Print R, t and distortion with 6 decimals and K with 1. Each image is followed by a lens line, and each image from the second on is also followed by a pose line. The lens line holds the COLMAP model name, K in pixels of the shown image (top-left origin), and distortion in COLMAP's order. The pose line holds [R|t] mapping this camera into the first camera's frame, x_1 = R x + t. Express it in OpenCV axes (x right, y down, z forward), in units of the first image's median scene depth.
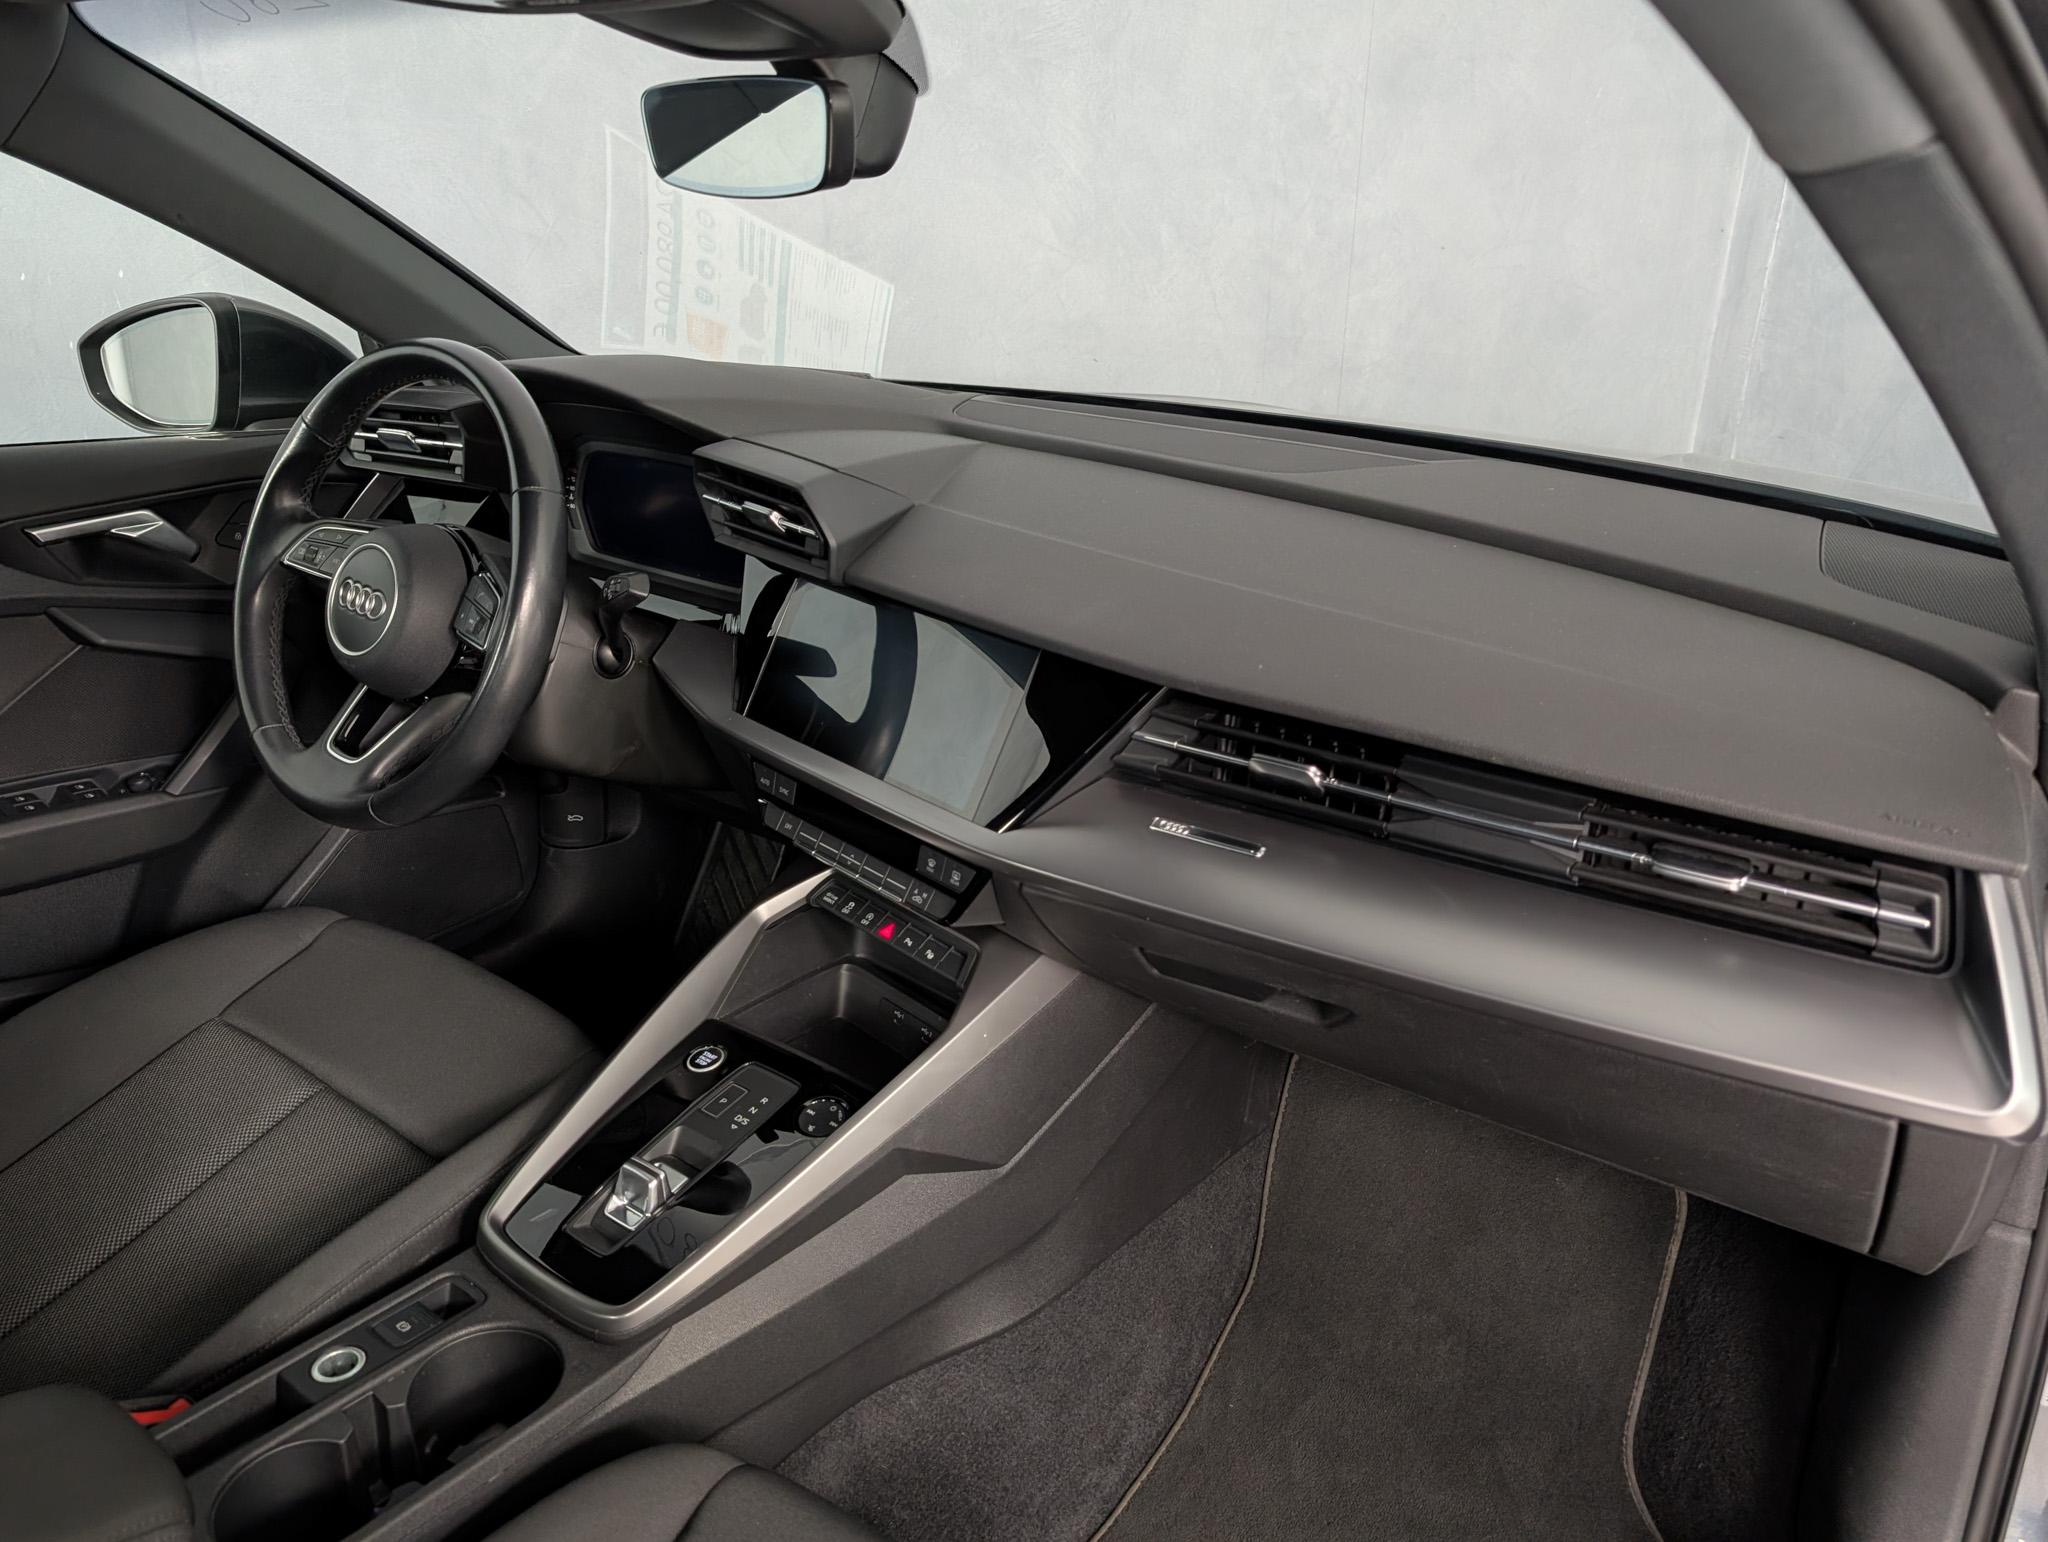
lens RADIAL K [[1471.2, 0, 1069.2], [0, 1471.2, 778.5], [0, 0, 1]] dist [0.005784, -0.023942]
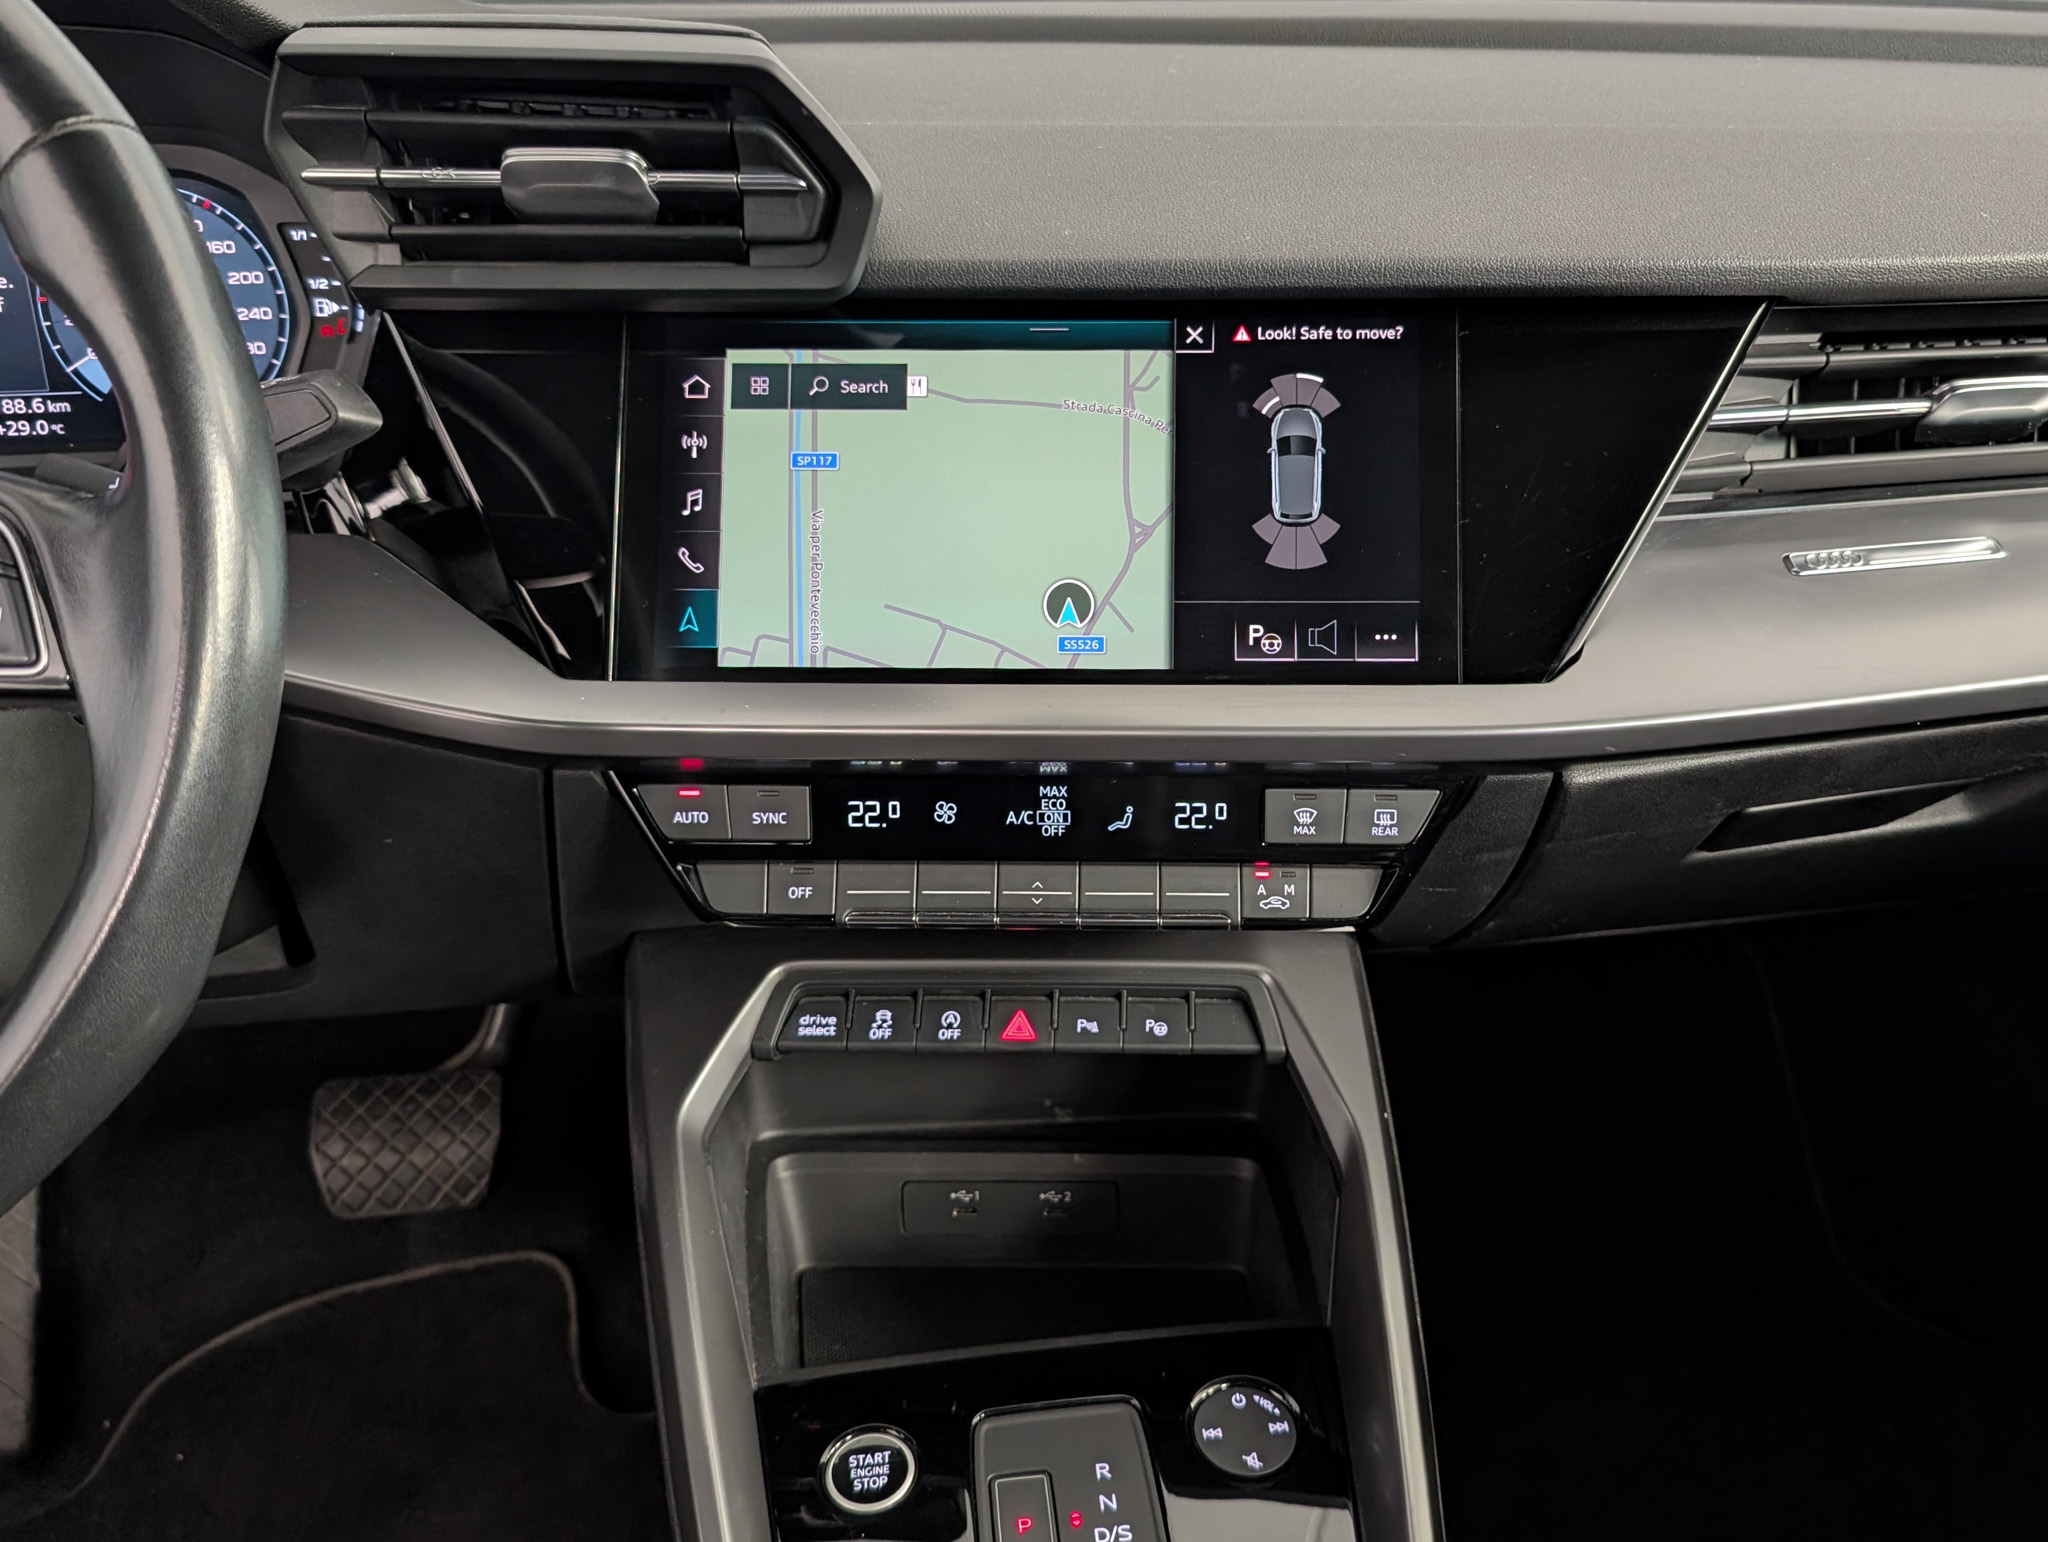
lens RADIAL K [[1795.4, 0, 1144.2], [0, 1795.4, 733.6], [0, 0, 1]] dist [-0.020193, -0.006765]
pose [[0.716897, -0.305837, 0.626516, -0.442218], [0.286459, 0.948501, 0.135231, -0.054990], [-0.635609, 0.082524, 0.767588, 0.536911]]
